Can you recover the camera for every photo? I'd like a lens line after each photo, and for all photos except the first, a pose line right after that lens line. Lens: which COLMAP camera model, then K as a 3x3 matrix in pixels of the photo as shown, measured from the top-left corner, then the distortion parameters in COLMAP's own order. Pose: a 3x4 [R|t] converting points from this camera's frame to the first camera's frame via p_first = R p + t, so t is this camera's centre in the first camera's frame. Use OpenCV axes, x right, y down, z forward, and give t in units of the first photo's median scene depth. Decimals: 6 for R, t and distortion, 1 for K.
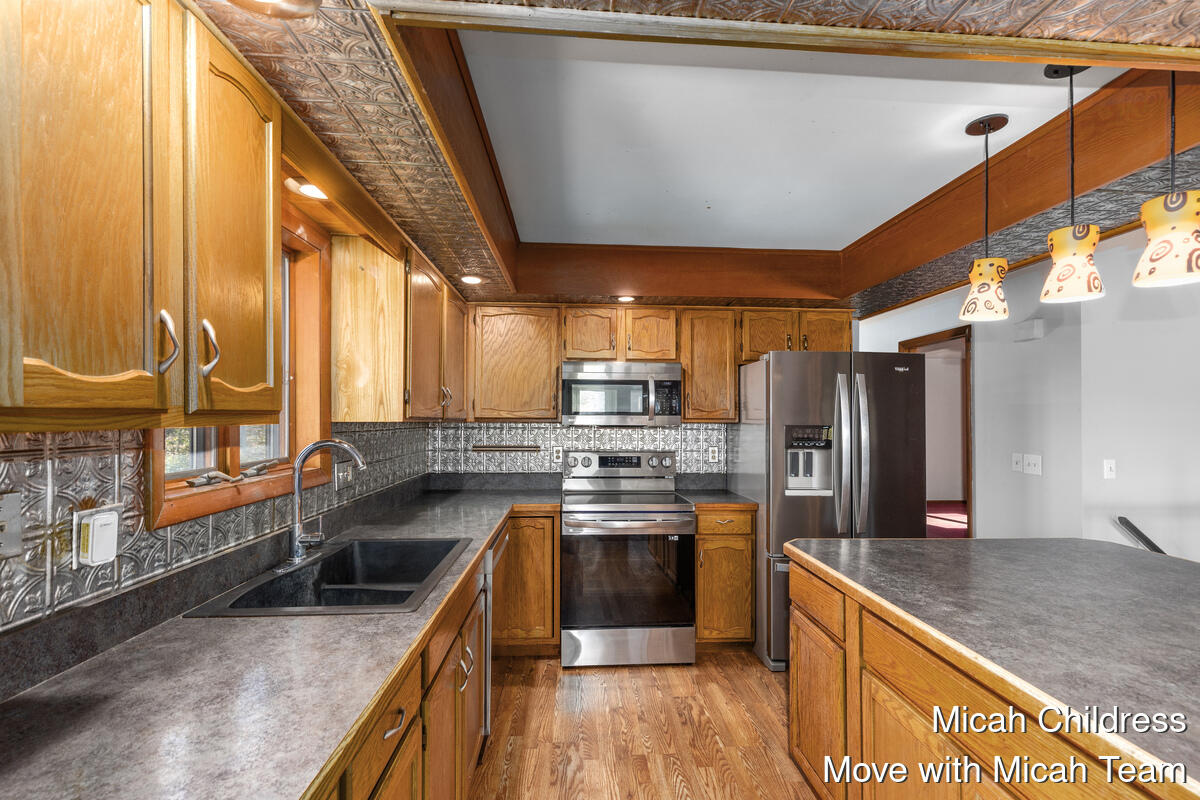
lens RADIAL K [[548.9, 0, 607.2], [0, 548.9, 417.9], [0, 0, 1]] dist [0.000533, 0.000019]
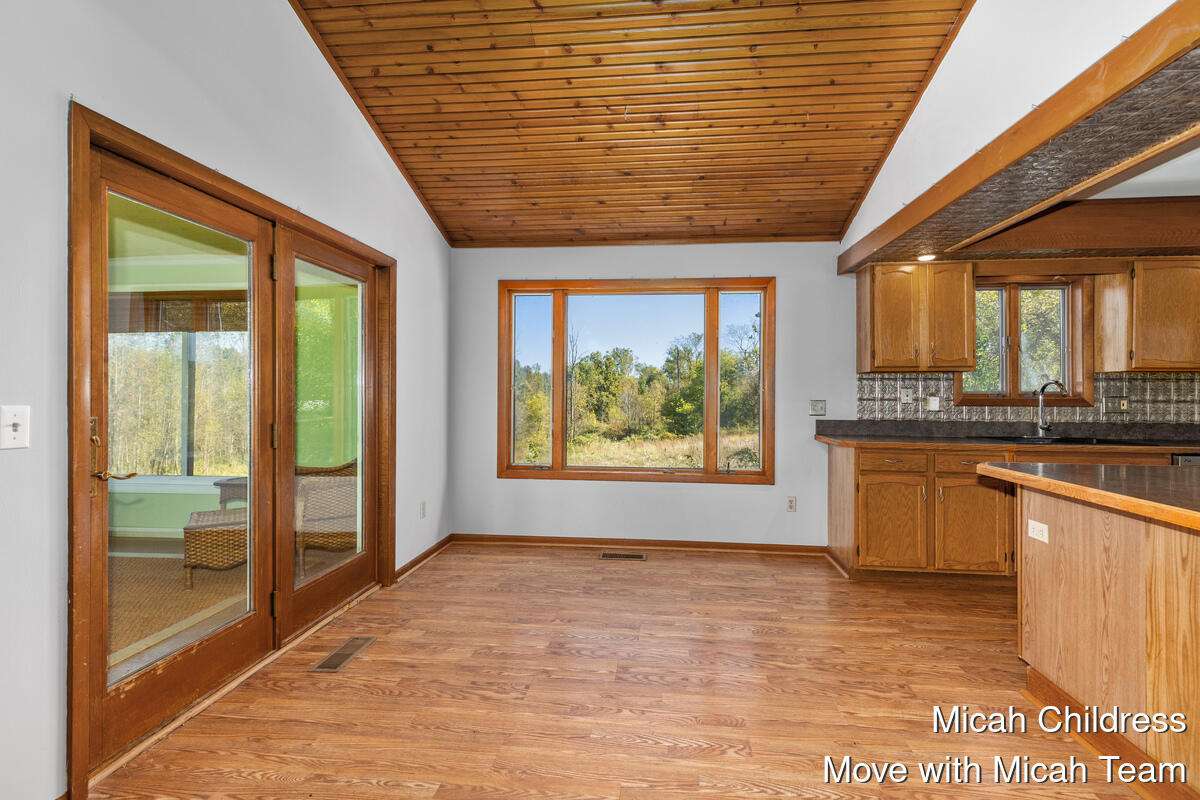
lens RADIAL K [[556.2, 0, 600.0], [0, 556.2, 400.0], [0, 0, 1]] dist [0.002246, 0.000229]
pose [[-0.167012, 0.005323, -0.985941, 2.471714], [-0.002505, 0.999980, 0.005823, 0.142217], [0.985952, 0.003443, -0.166995, -0.461652]]
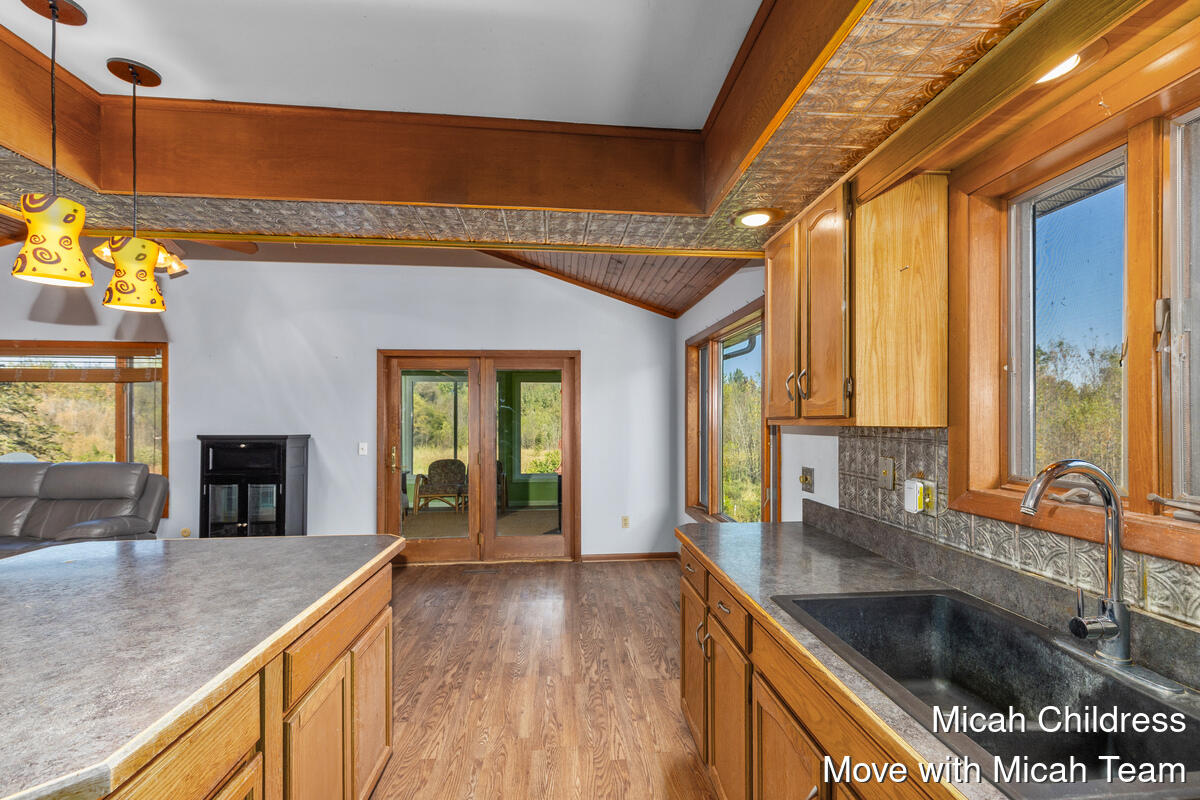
lens RADIAL K [[548.9, 0, 607.2], [0, 548.9, 417.9], [0, 0, 1]] dist [0.000533, 0.000019]
pose [[-0.999605, -0.000997, -0.028087, 0.004476], [-0.000925, 0.999996, -0.002566, -0.002869], [0.028090, -0.002539, -0.999602, 2.071853]]
